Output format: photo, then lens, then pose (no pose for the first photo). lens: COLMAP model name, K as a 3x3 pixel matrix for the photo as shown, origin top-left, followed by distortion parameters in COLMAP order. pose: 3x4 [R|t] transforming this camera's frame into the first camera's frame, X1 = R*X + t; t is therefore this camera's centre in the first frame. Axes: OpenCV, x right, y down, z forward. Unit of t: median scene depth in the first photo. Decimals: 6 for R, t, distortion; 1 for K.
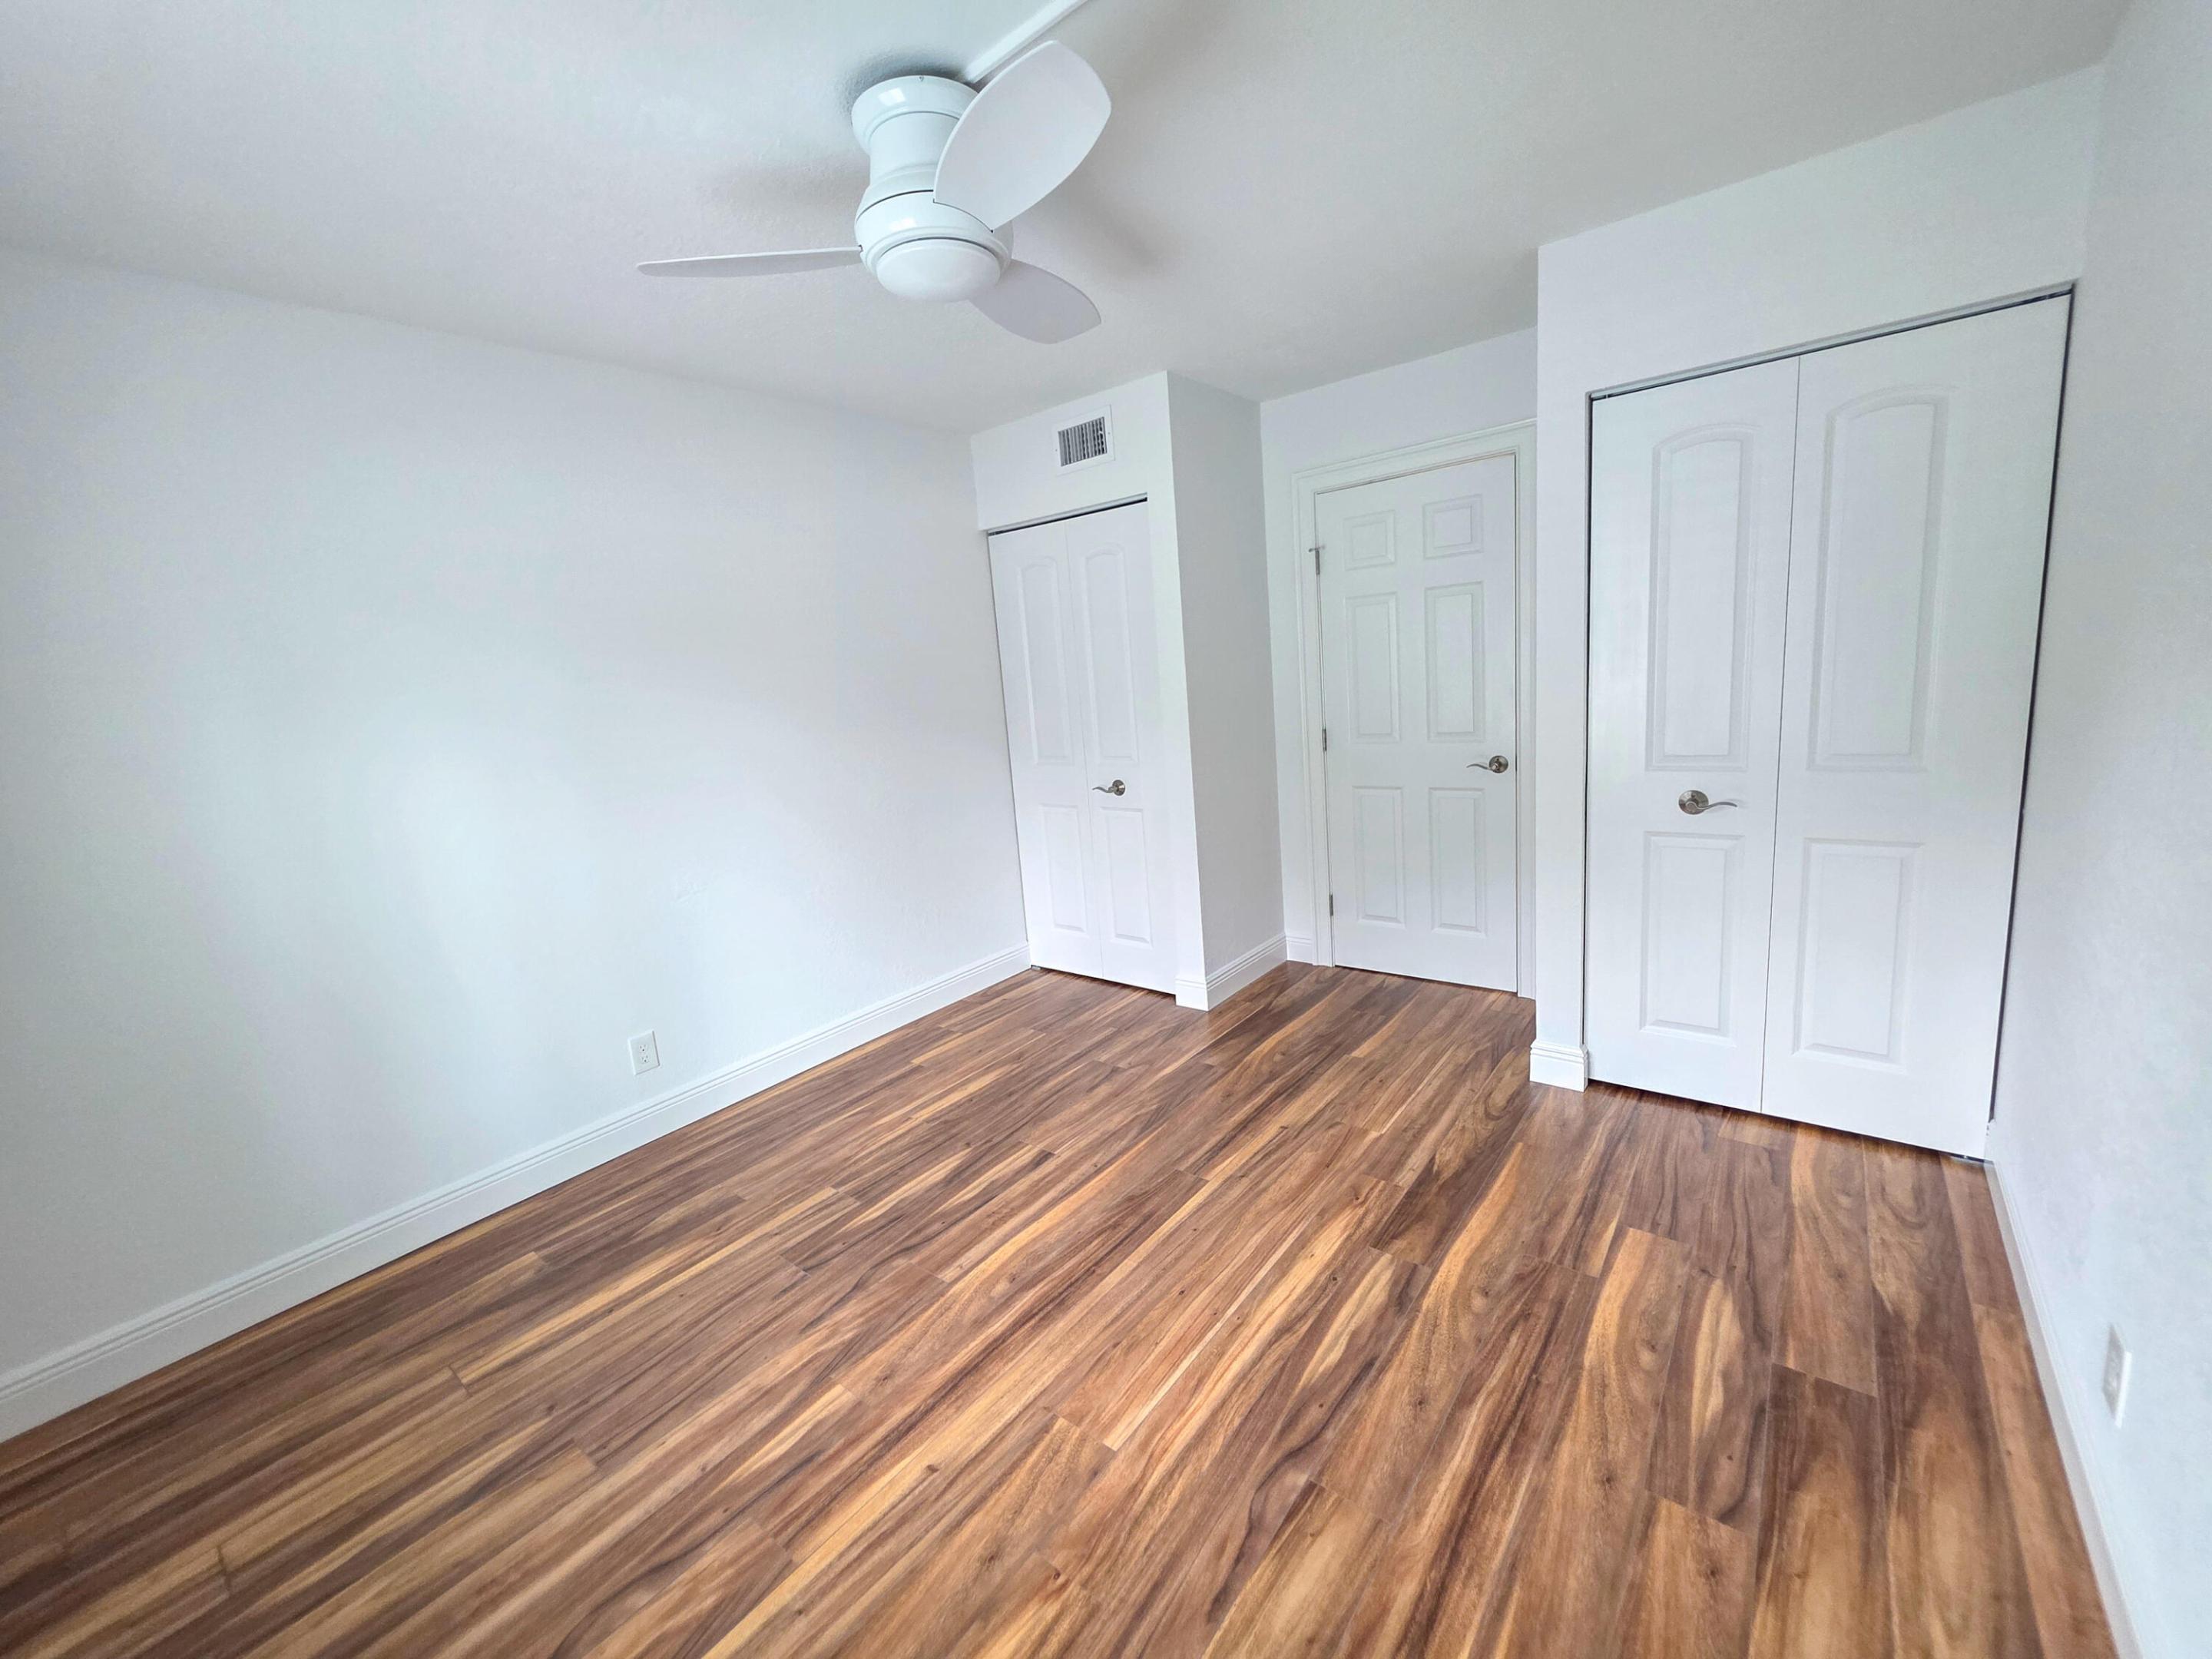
lens RADIAL K [[895.1, 0, 1100.9], [0, 895.1, 826.5], [0, 0, 1]] dist [0.000599, 0.000965]
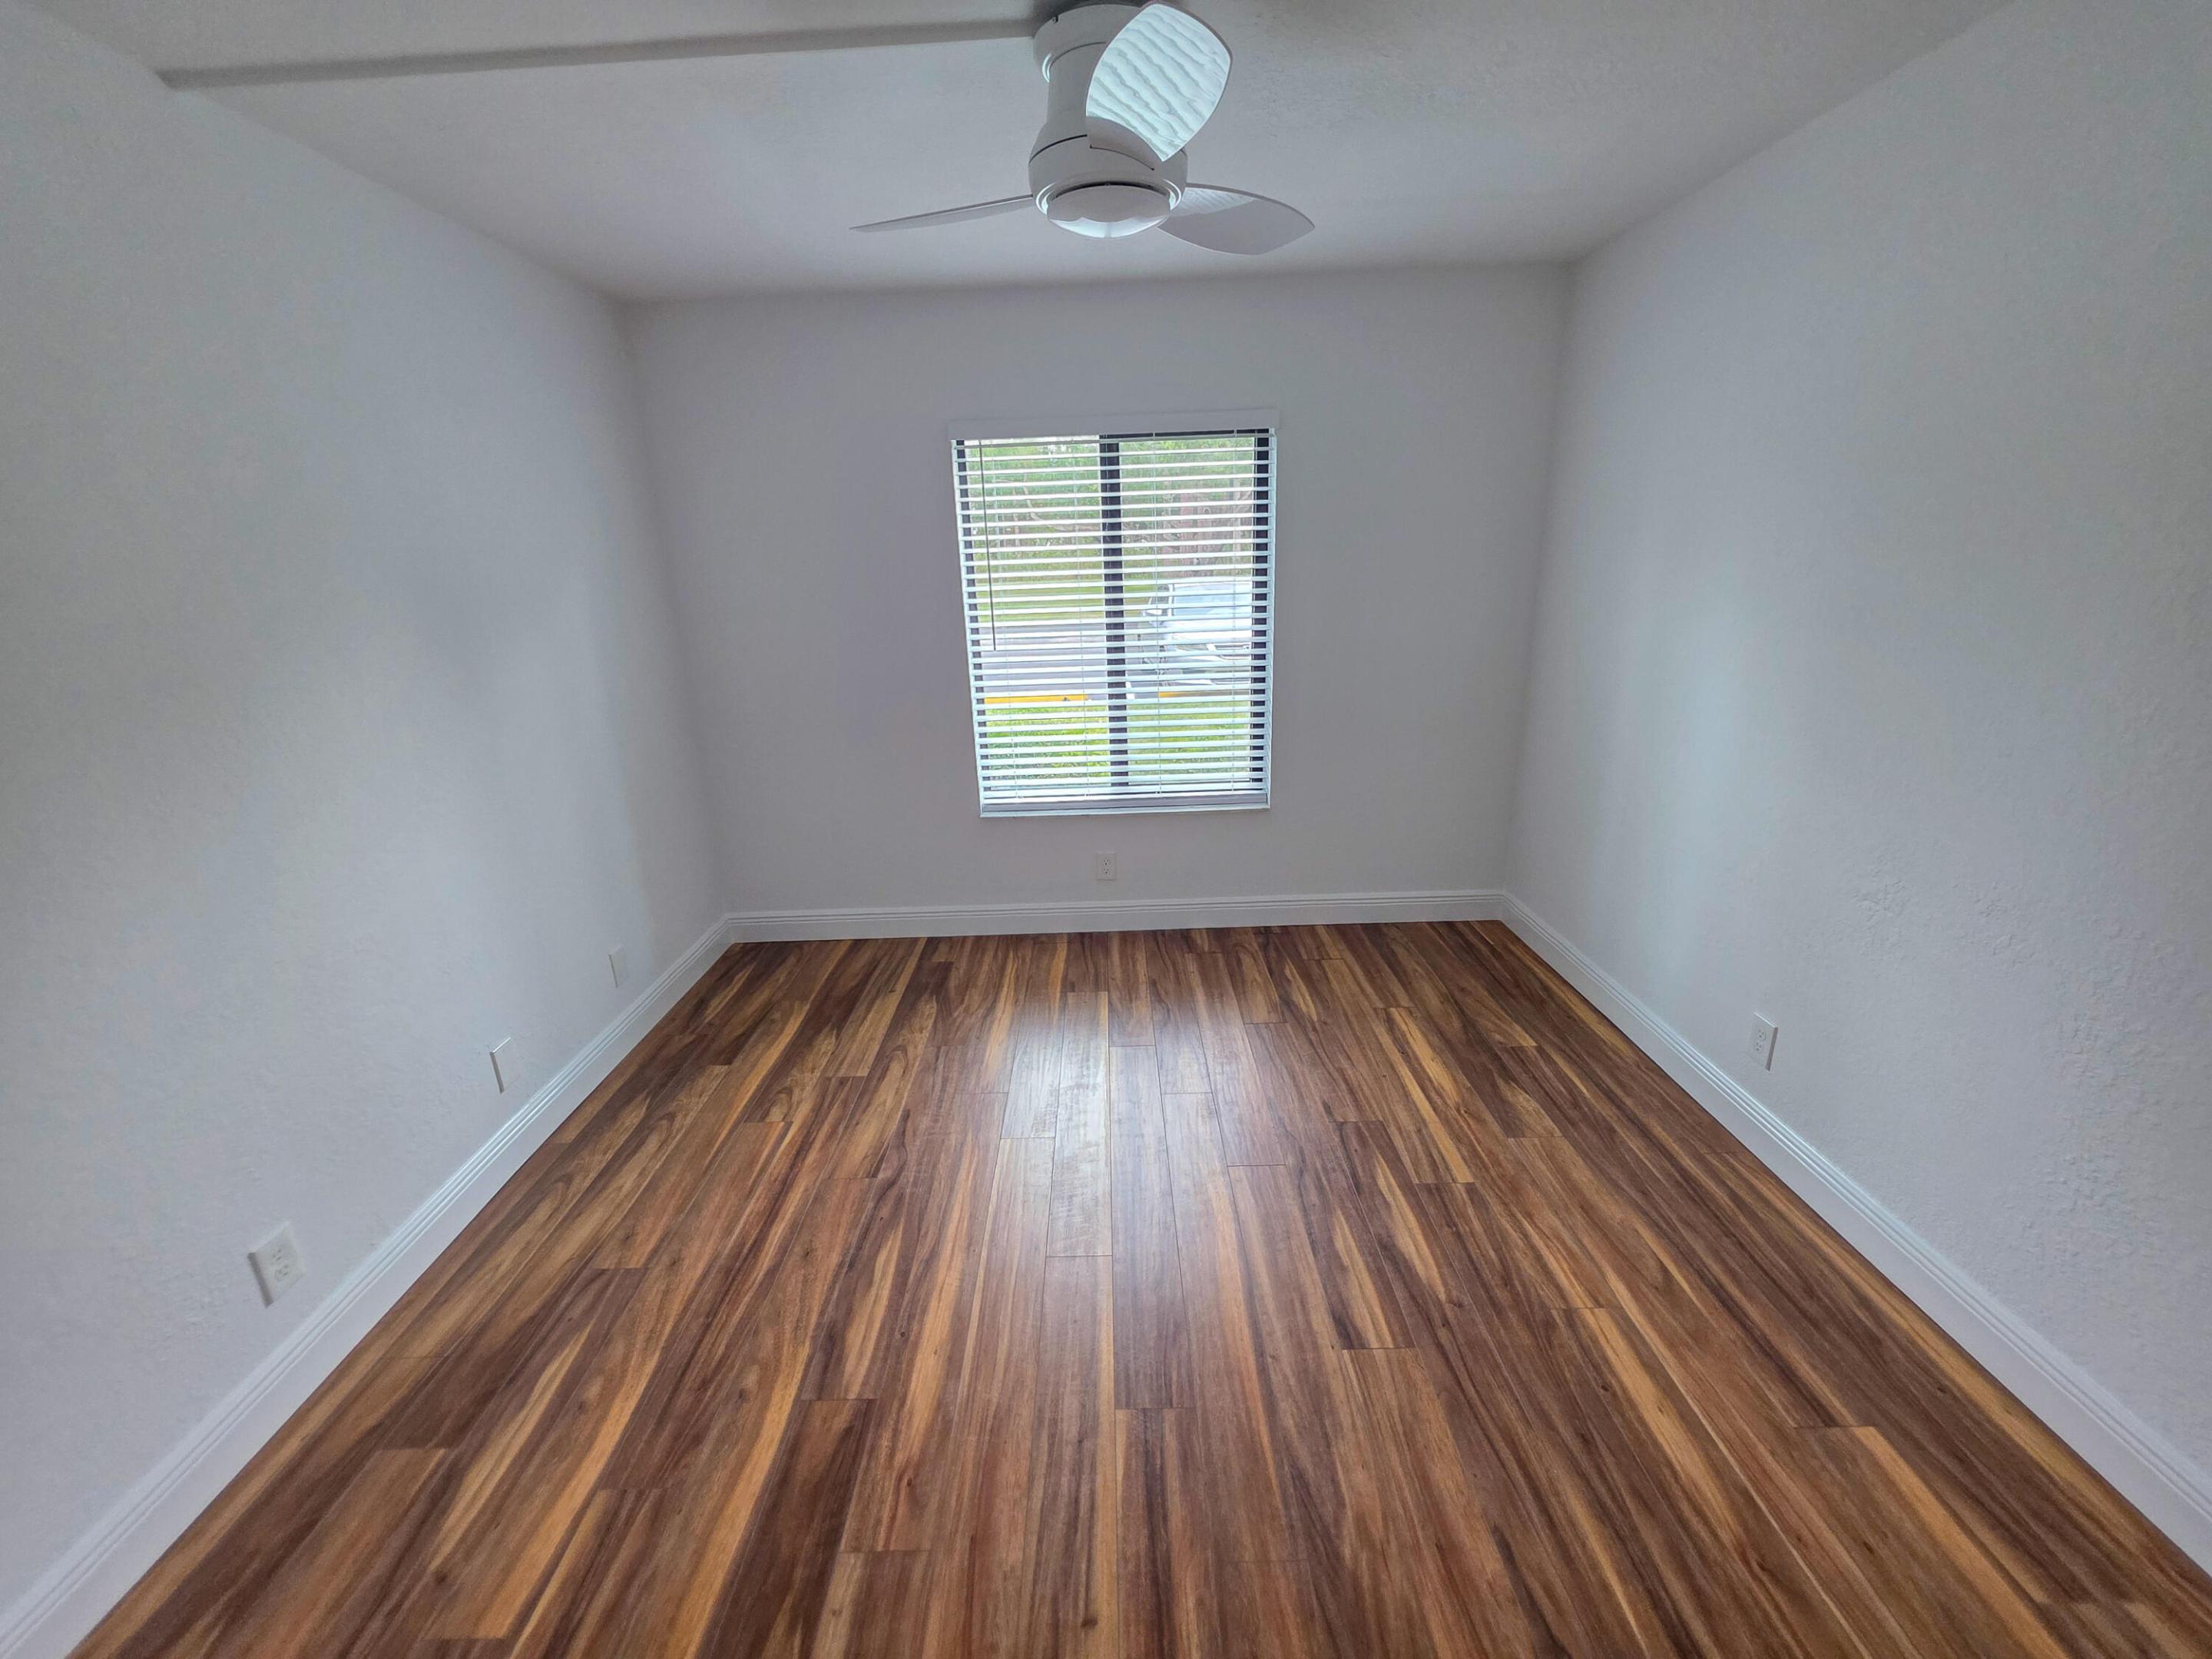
lens RADIAL K [[895.1, 0, 1100.0], [0, 895.1, 814.7], [0, 0, 1]] dist [0.000599, 0.000965]
pose [[-0.777742, 0.284260, -0.560637, 0.477267], [-0.012464, 0.884755, 0.465889, -0.411410], [0.628460, 0.369330, -0.684568, 1.590833]]
